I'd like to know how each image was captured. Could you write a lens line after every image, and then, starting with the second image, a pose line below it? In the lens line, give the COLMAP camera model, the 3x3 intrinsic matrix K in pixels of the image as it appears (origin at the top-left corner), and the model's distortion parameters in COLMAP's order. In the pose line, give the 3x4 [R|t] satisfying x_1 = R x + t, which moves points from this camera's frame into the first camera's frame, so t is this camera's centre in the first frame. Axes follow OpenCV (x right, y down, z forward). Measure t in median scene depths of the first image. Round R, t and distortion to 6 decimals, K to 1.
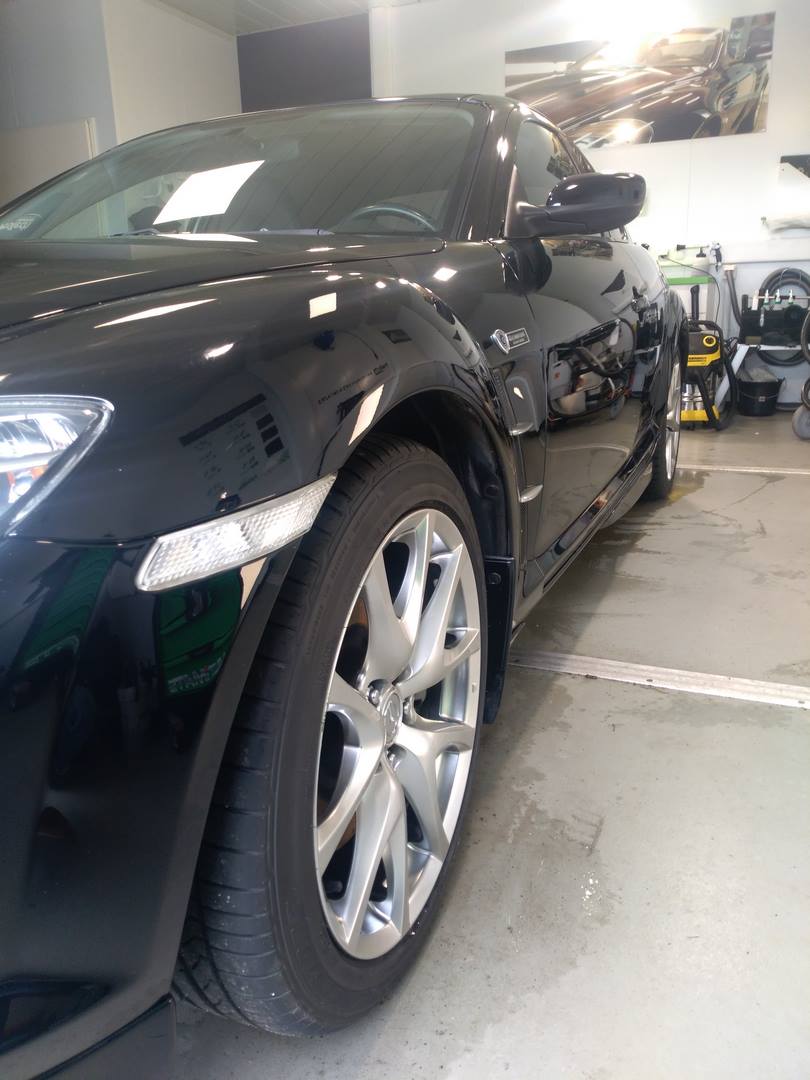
lens RADIAL K [[846.7, 0, 405.0], [0, 846.7, 540.0], [0, 0, 1]] dist [-0.001744, 0.006497]
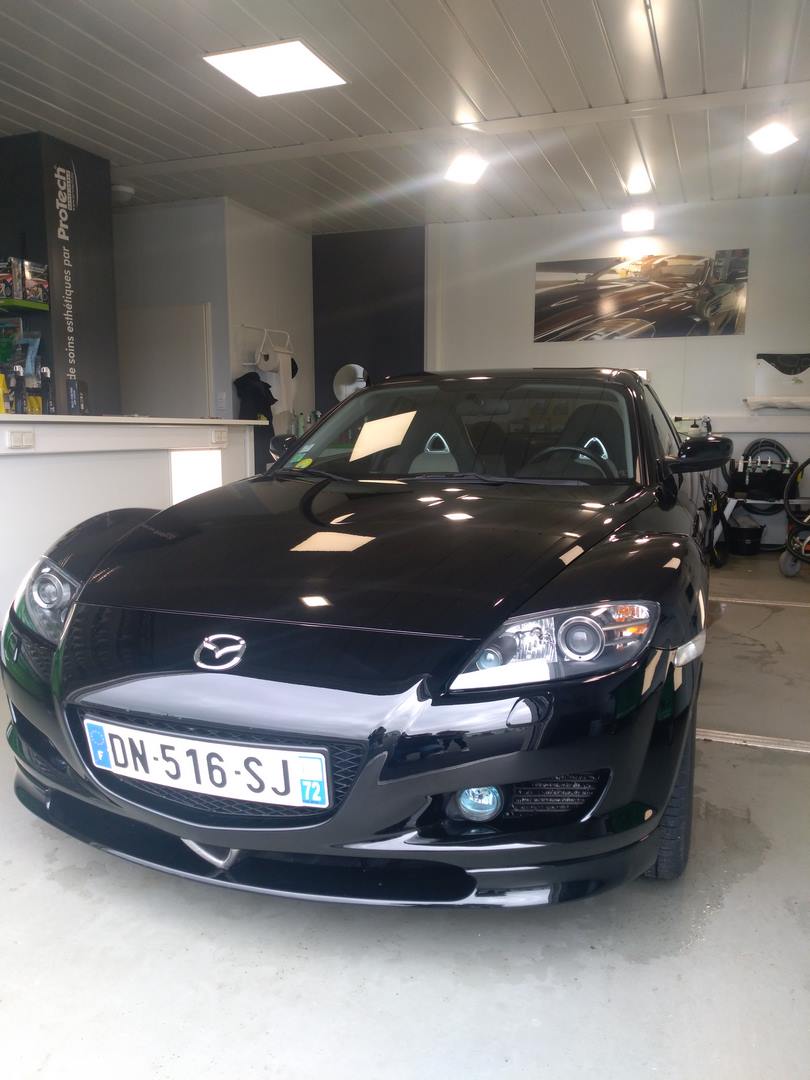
lens RADIAL K [[827.6, 0, 407.6], [0, 827.6, 545.8], [0, 0, 1]] dist [0.140040, -0.289397]
pose [[0.998394, 0.022544, 0.051978, -0.141425], [-0.015817, 0.991855, -0.126383, 0.002527], [-0.054404, 0.125358, 0.990619, -0.191613]]
